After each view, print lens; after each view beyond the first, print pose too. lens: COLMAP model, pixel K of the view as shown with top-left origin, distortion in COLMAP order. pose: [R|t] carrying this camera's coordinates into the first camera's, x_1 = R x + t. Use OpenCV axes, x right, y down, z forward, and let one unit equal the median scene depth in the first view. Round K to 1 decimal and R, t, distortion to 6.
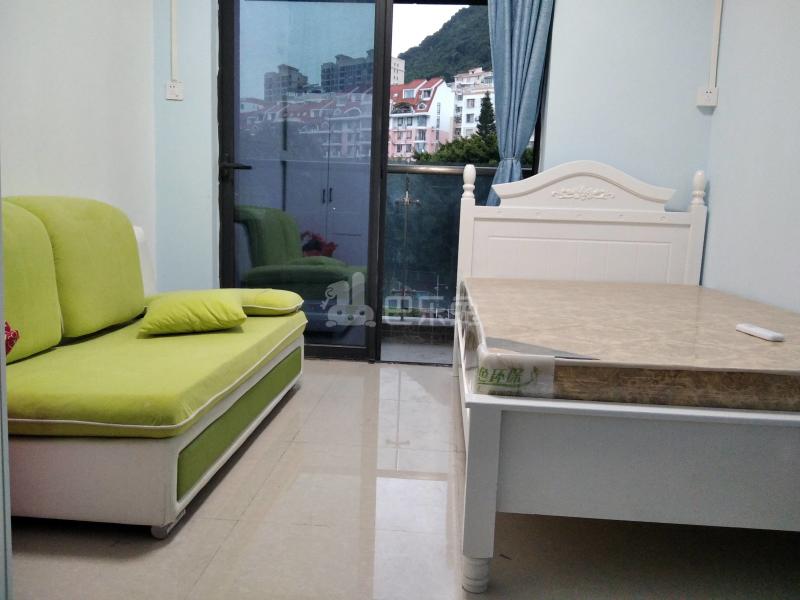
lens RADIAL K [[651.1, 0, 398.0], [0, 651.1, 299.0], [0, 0, 1]] dist [0.090319, -0.160226]
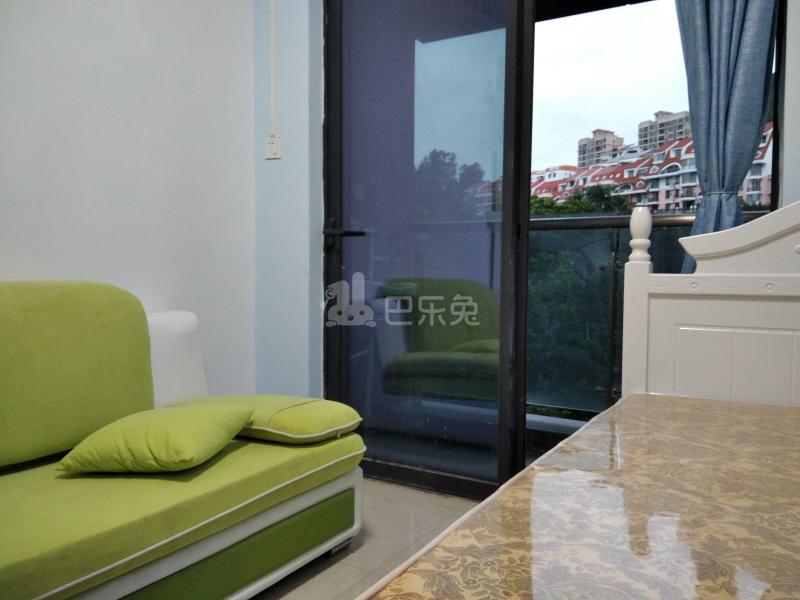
lens RADIAL K [[651.1, 0, 398.0], [0, 651.1, 299.0], [0, 0, 1]] dist [0.090319, -0.160226]
pose [[0.892351, -0.010156, -0.451227, 0.121988], [-0.034297, 0.995330, -0.090228, -0.037855], [0.450036, 0.095991, 0.887836, 0.239642]]
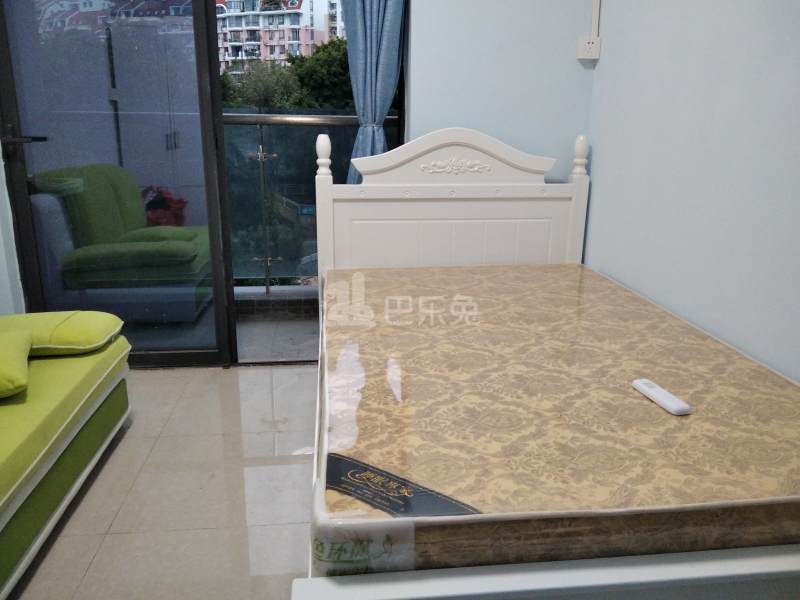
lens RADIAL K [[651.1, 0, 398.0], [0, 651.1, 299.0], [0, 0, 1]] dist [0.090319, -0.160226]
pose [[0.984236, -0.074348, 0.160474, 0.036228], [0.051448, 0.988469, 0.142414, -0.074669], [-0.169211, -0.131913, 0.976712, 0.095617]]
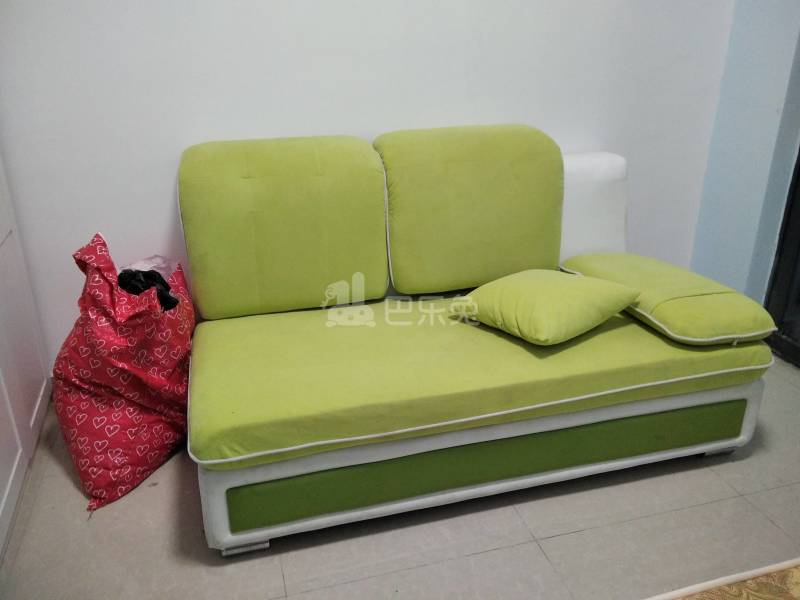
lens RADIAL K [[651.1, 0, 398.0], [0, 651.1, 299.0], [0, 0, 1]] dist [0.090319, -0.160226]
pose [[0.338193, 0.324831, -0.883239, 0.144571], [-0.107243, 0.945729, 0.306750, -0.097866], [0.934946, -0.009019, 0.354674, 0.300671]]
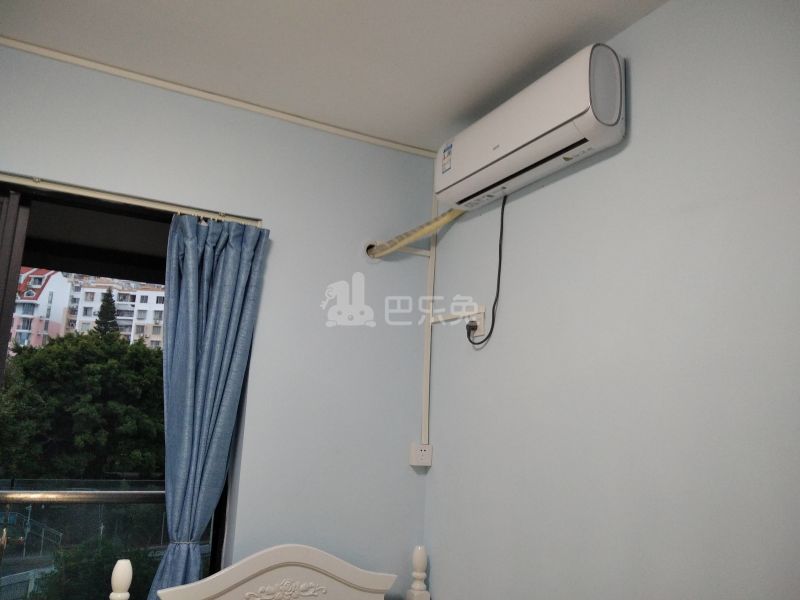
lens RADIAL K [[651.1, 0, 398.0], [0, 651.1, 299.0], [0, 0, 1]] dist [0.090319, -0.160226]
pose [[0.850225, 0.099533, 0.516924, -0.015757], [0.056552, 0.959010, -0.277672, -0.170975], [-0.523372, 0.265317, 0.809746, 0.167689]]
